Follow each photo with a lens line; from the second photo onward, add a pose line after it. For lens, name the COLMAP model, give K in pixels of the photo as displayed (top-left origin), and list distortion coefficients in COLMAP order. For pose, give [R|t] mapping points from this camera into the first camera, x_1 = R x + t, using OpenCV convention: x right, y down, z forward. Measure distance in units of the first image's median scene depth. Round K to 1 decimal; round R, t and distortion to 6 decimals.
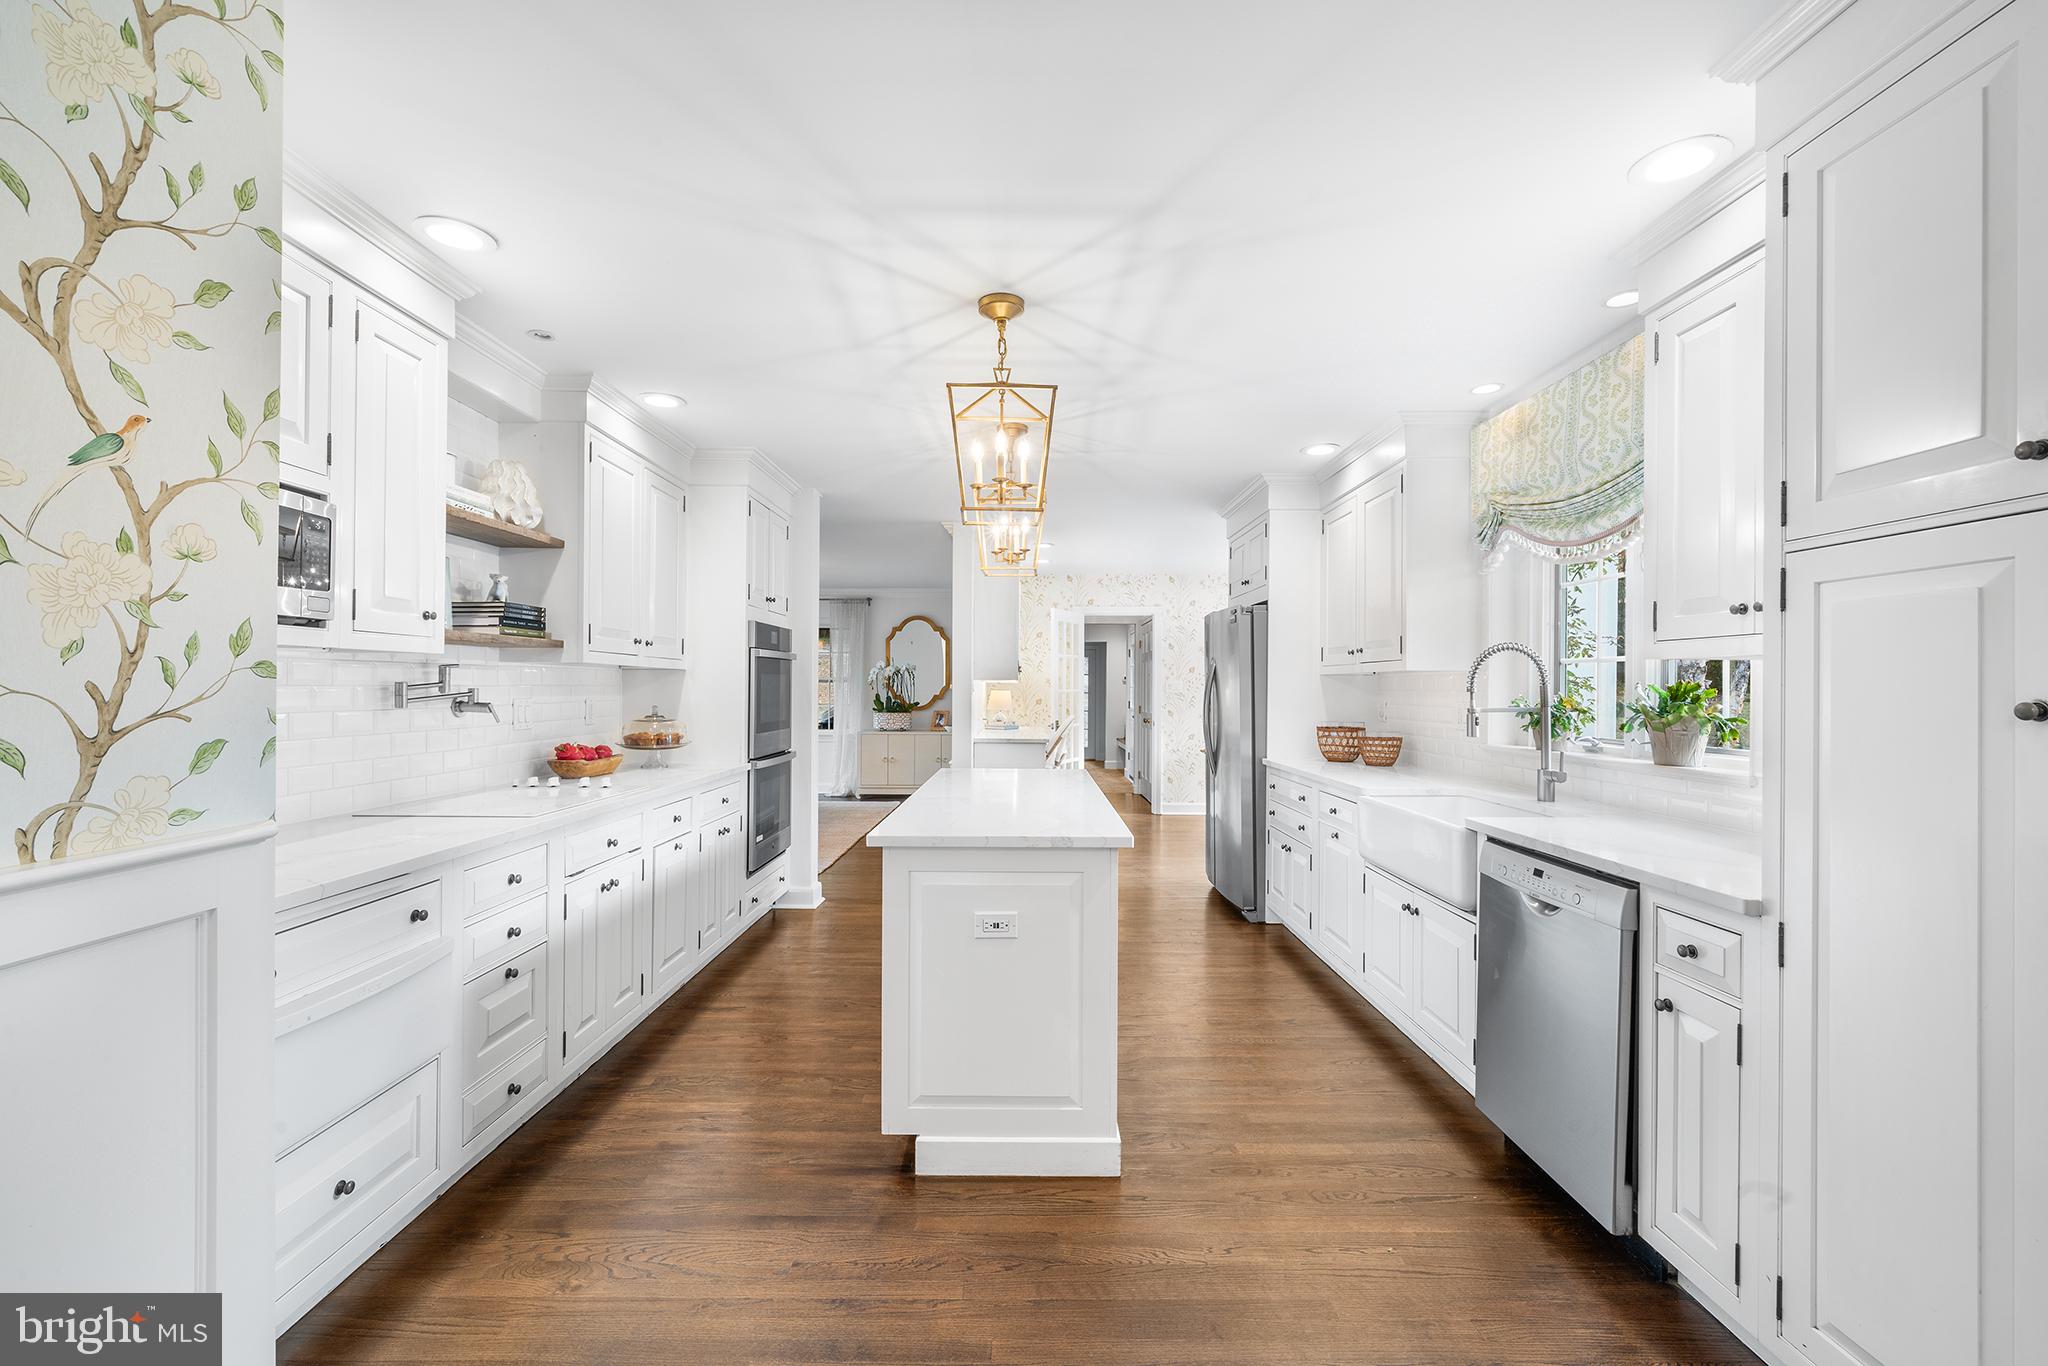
lens RADIAL K [[856.2, 0, 1024.0], [0, 856.2, 683.0], [0, 0, 1]] dist [-0.002077, -0.000407]
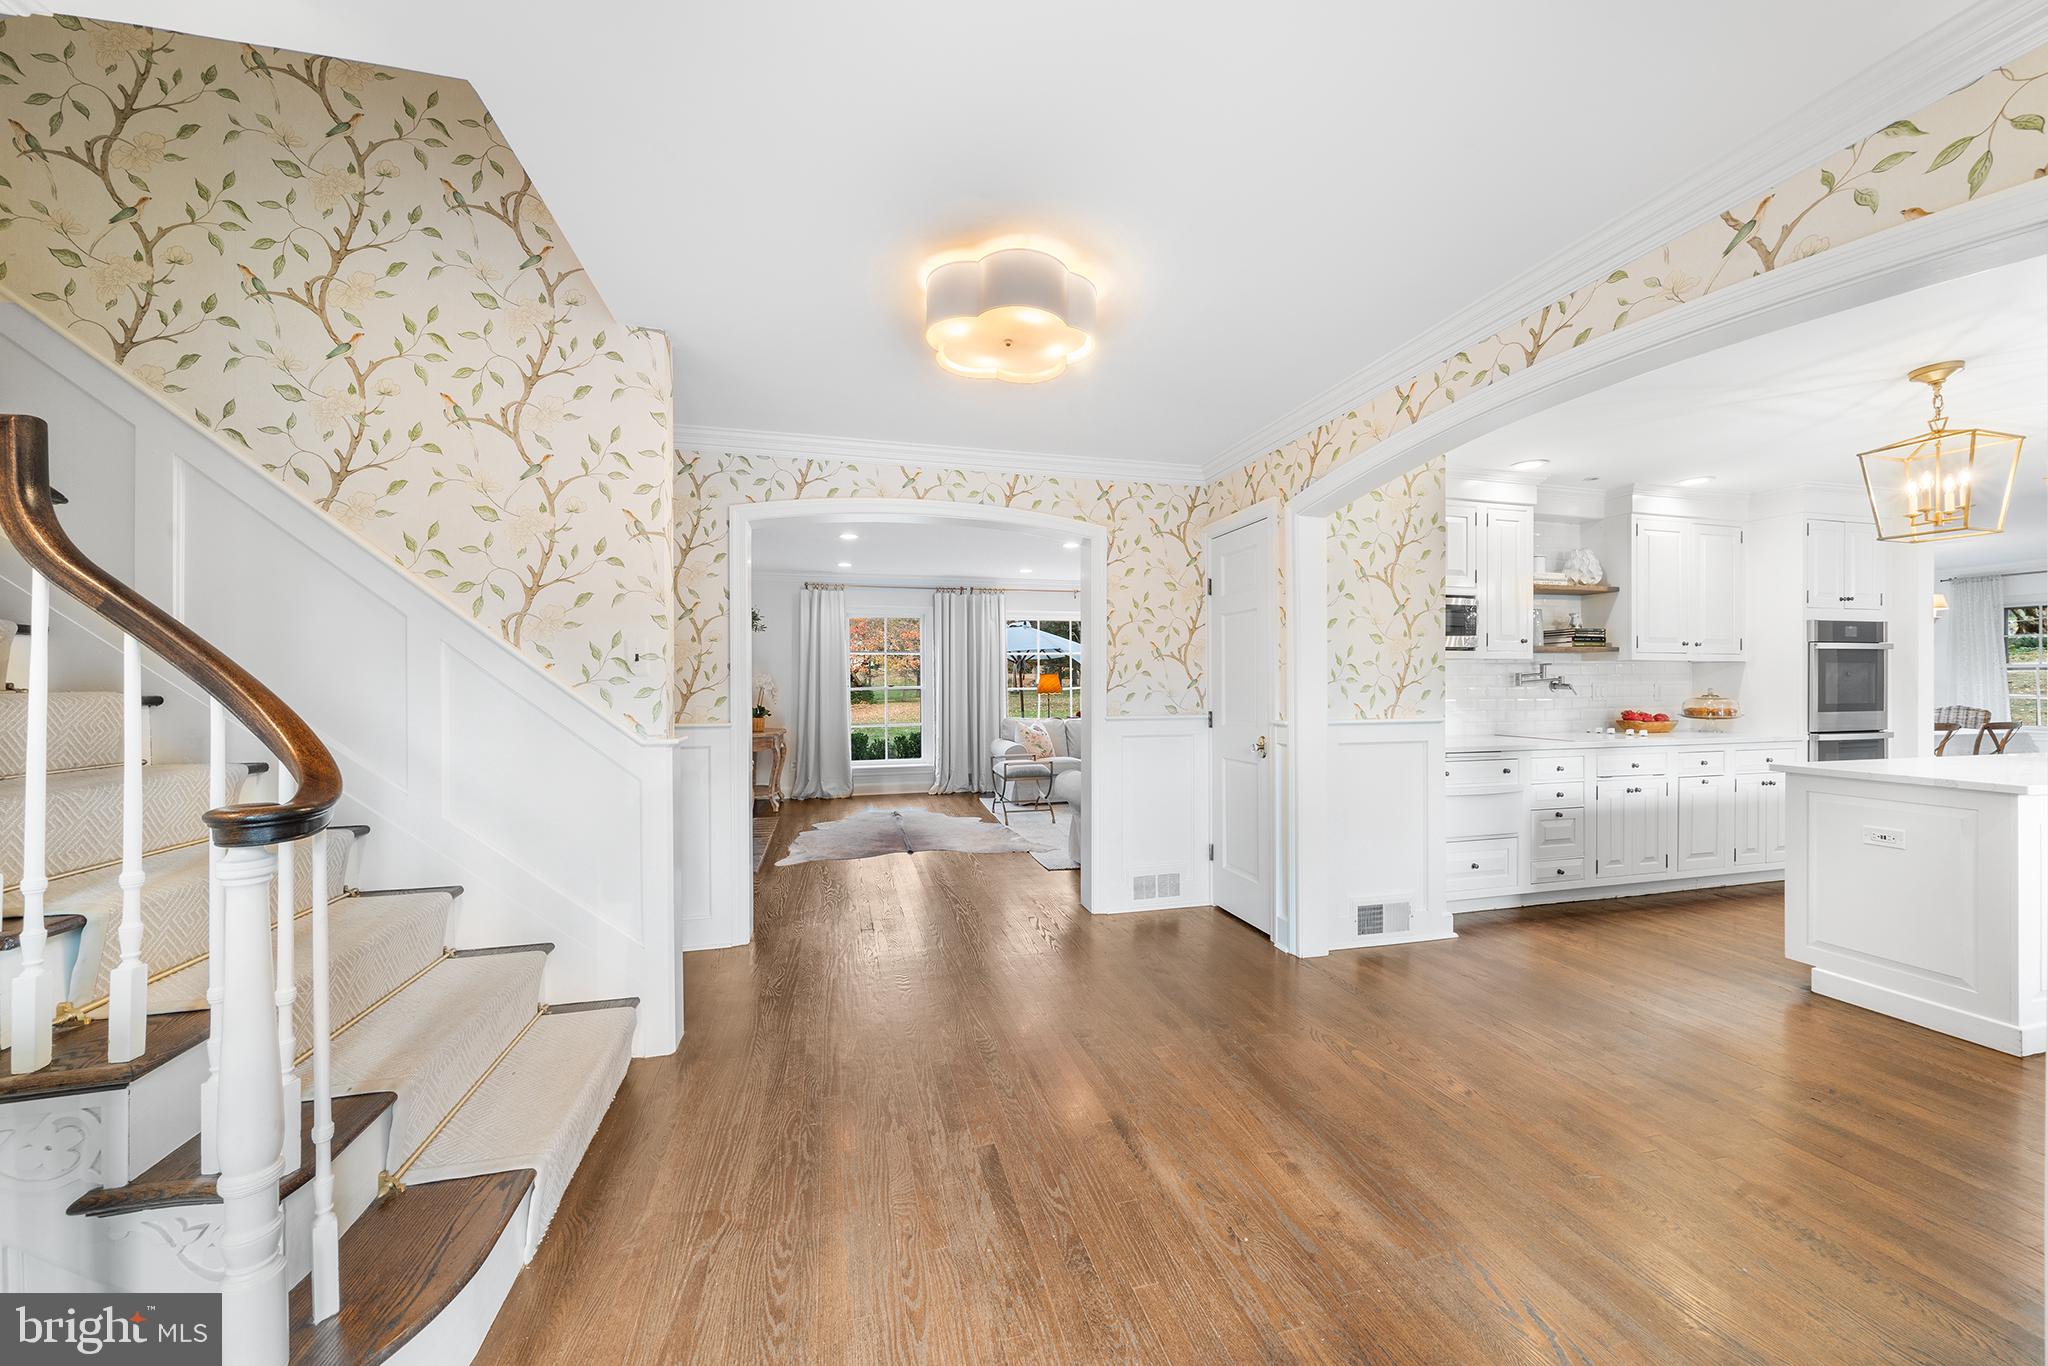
lens RADIAL K [[739.1, 0, 1026.5], [0, 739.1, 691.1], [0, 0, 1]] dist [0.000001, -0.000046]
pose [[0.254313, 0.006064, -0.967103, 0.631959], [0.009217, 0.999920, 0.008694, 0.014532], [0.967078, -0.011125, 0.254237, -0.544622]]
